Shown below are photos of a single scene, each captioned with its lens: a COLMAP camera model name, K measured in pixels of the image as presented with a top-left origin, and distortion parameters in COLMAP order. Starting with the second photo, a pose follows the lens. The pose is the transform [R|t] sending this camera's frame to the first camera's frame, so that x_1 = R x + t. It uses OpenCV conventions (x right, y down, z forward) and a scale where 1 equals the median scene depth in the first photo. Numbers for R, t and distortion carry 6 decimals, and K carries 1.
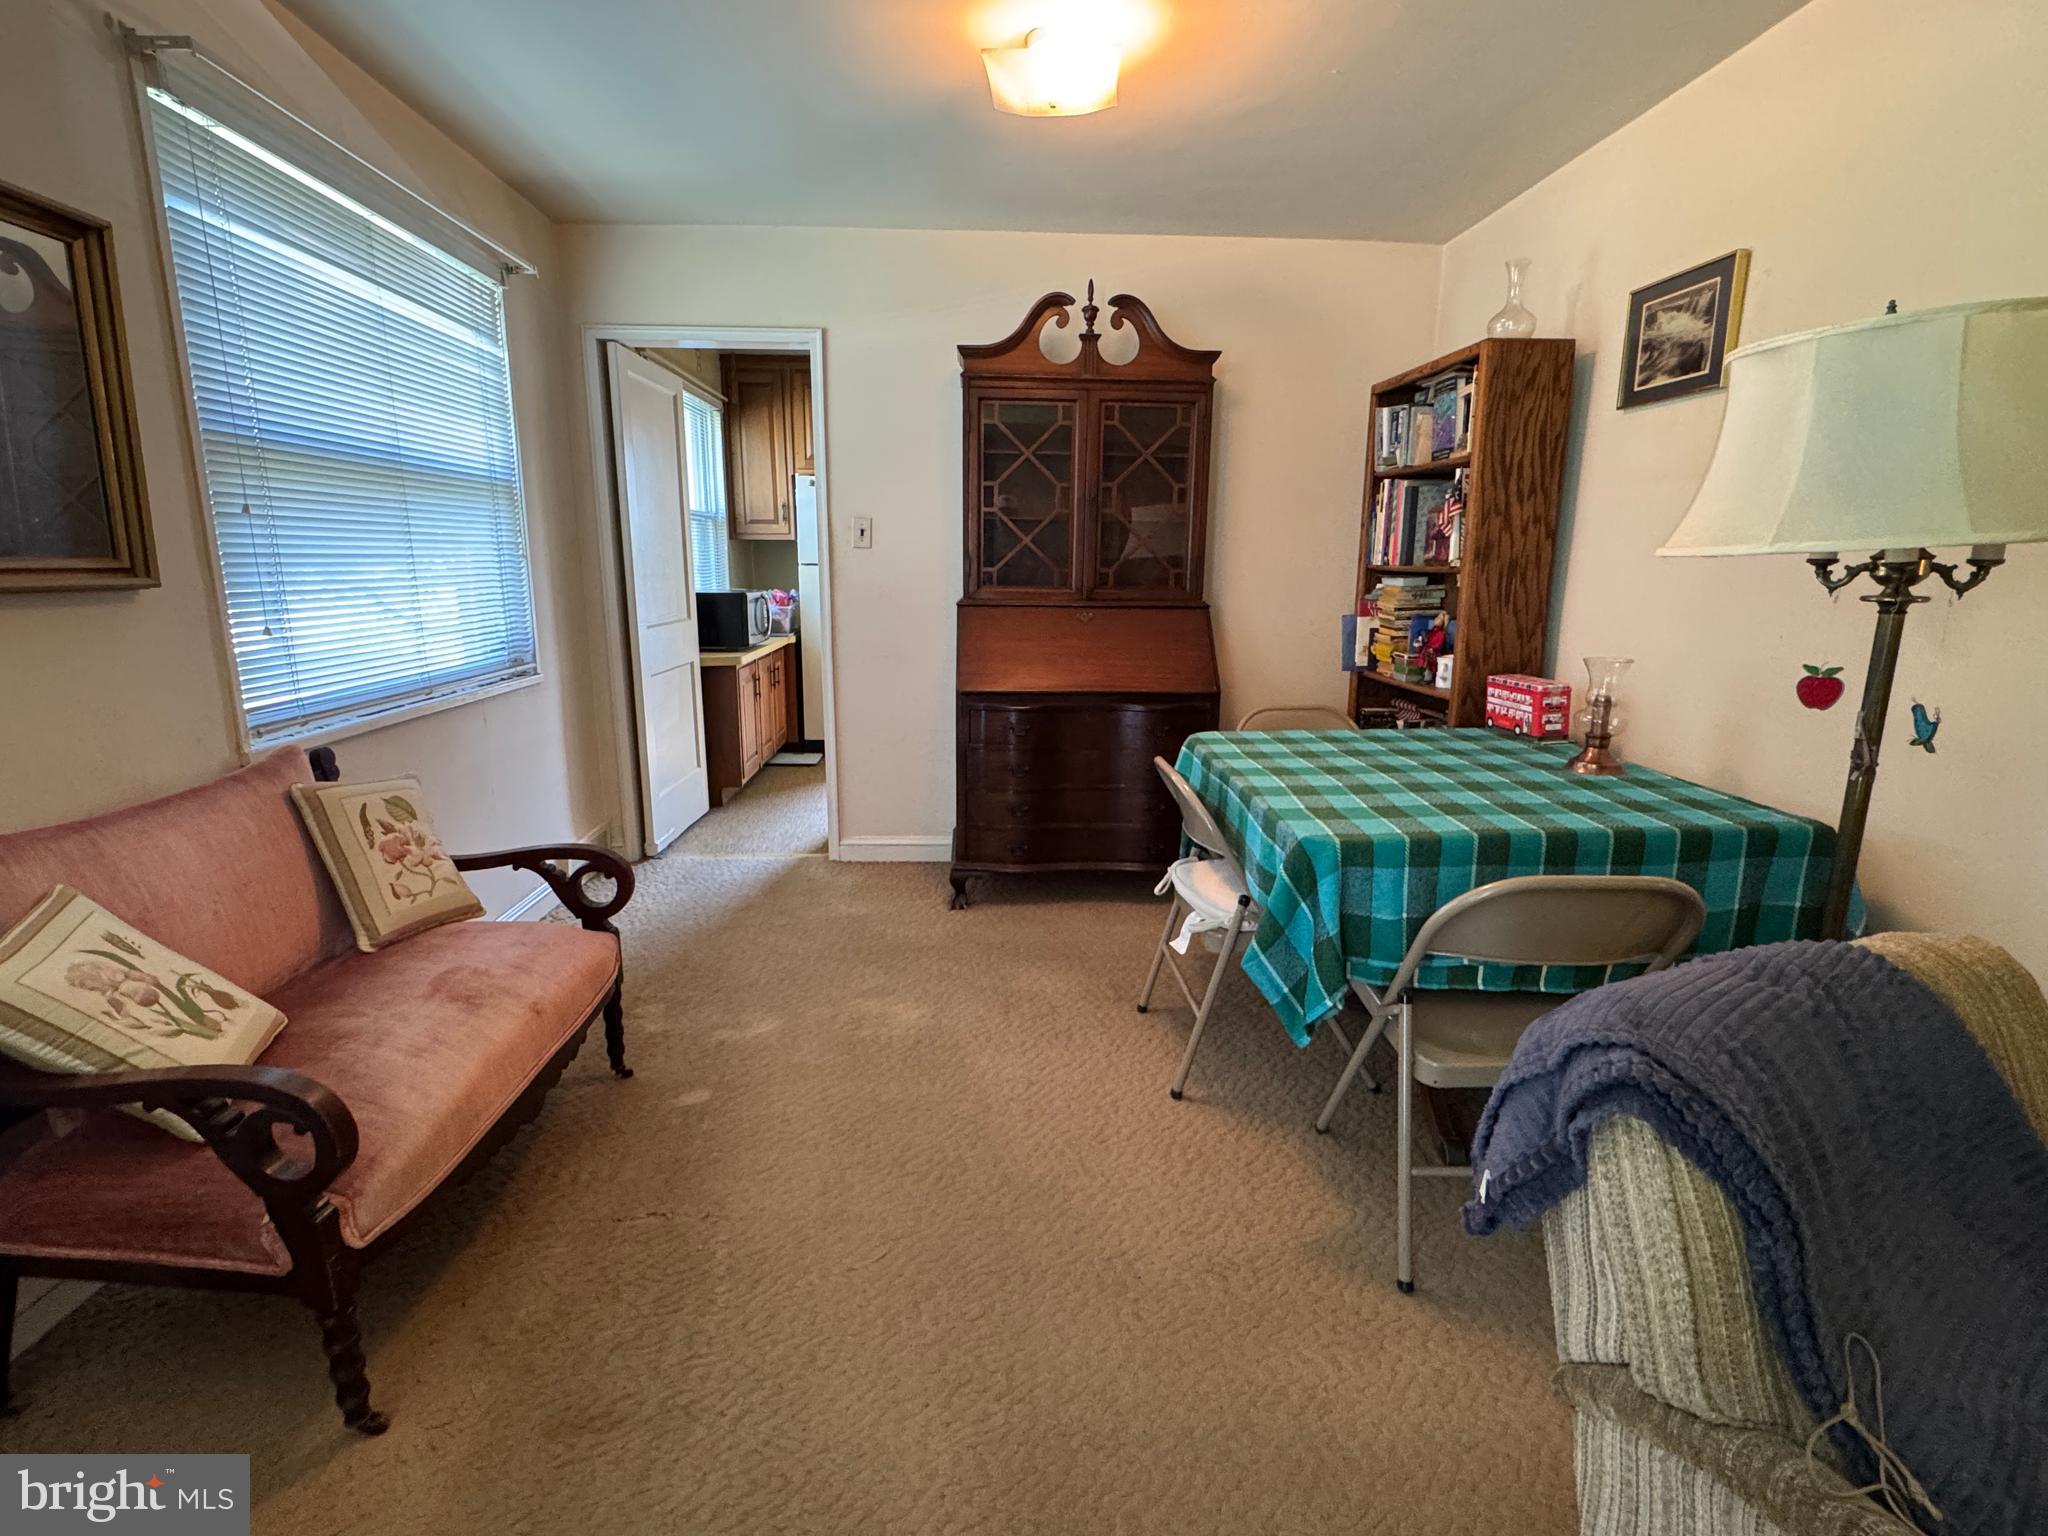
lens RADIAL K [[965.8, 0, 1022.5], [0, 965.8, 766.6], [0, 0, 1]] dist [-0.002536, 0.000394]
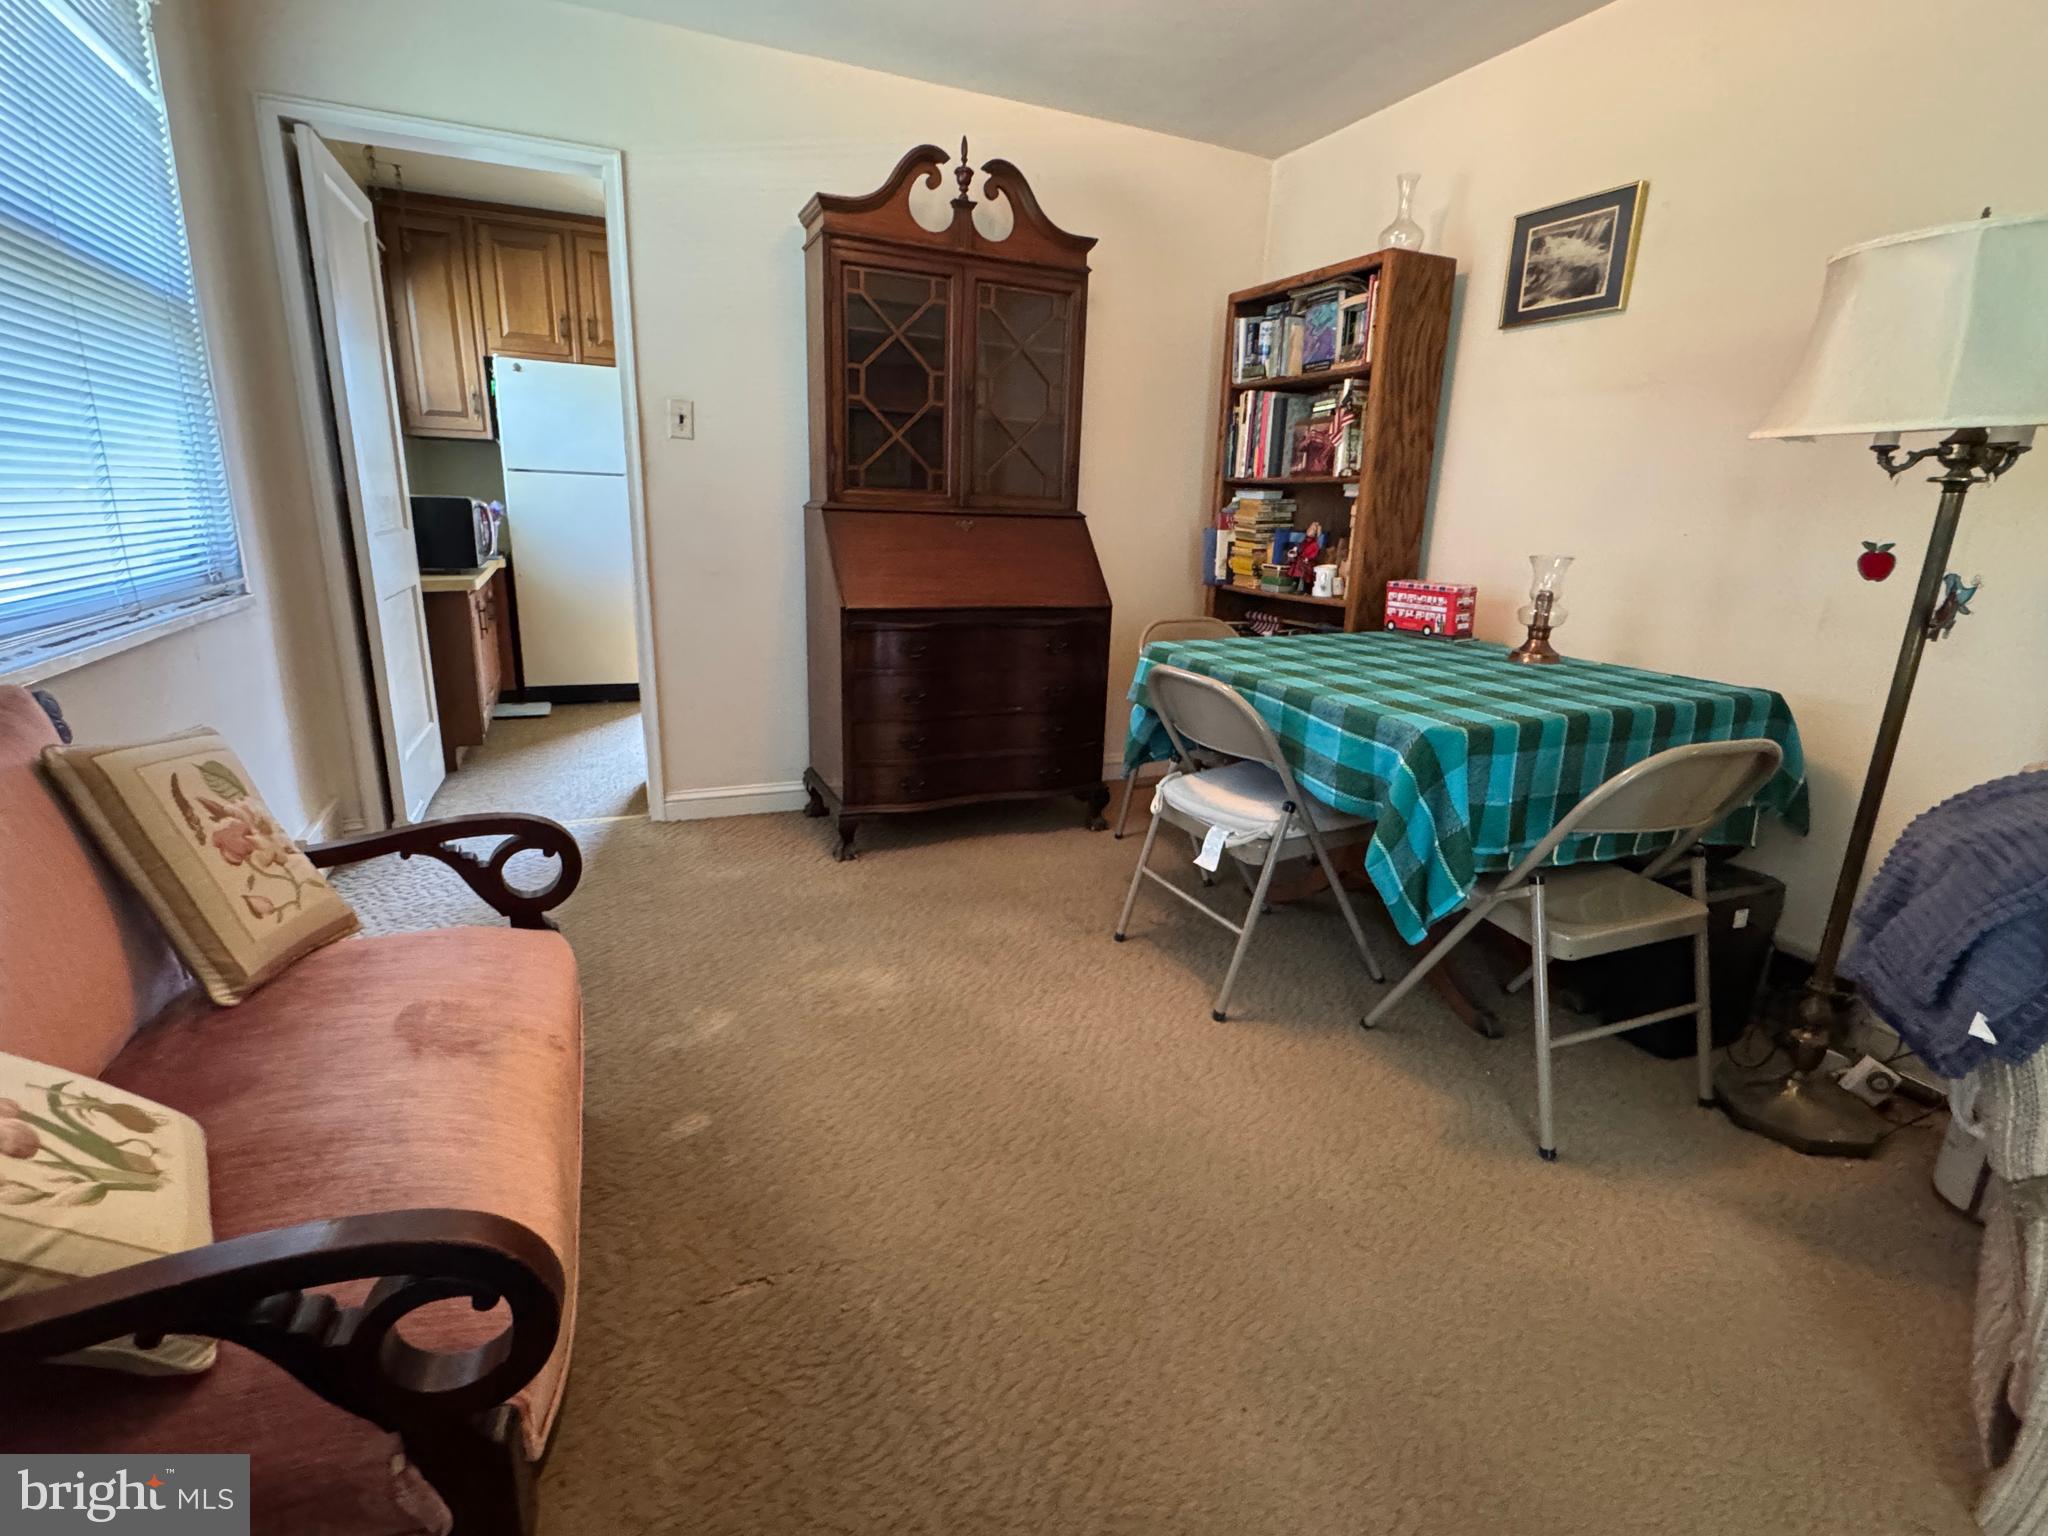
lens RADIAL K [[965.8, 0, 1022.5], [0, 965.8, 766.6], [0, 0, 1]] dist [-0.002536, 0.000394]
pose [[0.929308, -0.074594, 0.361694, -0.306178], [0.053463, 0.996245, 0.068096, 0.015621], [-0.365415, -0.043945, 0.929807, 0.170577]]
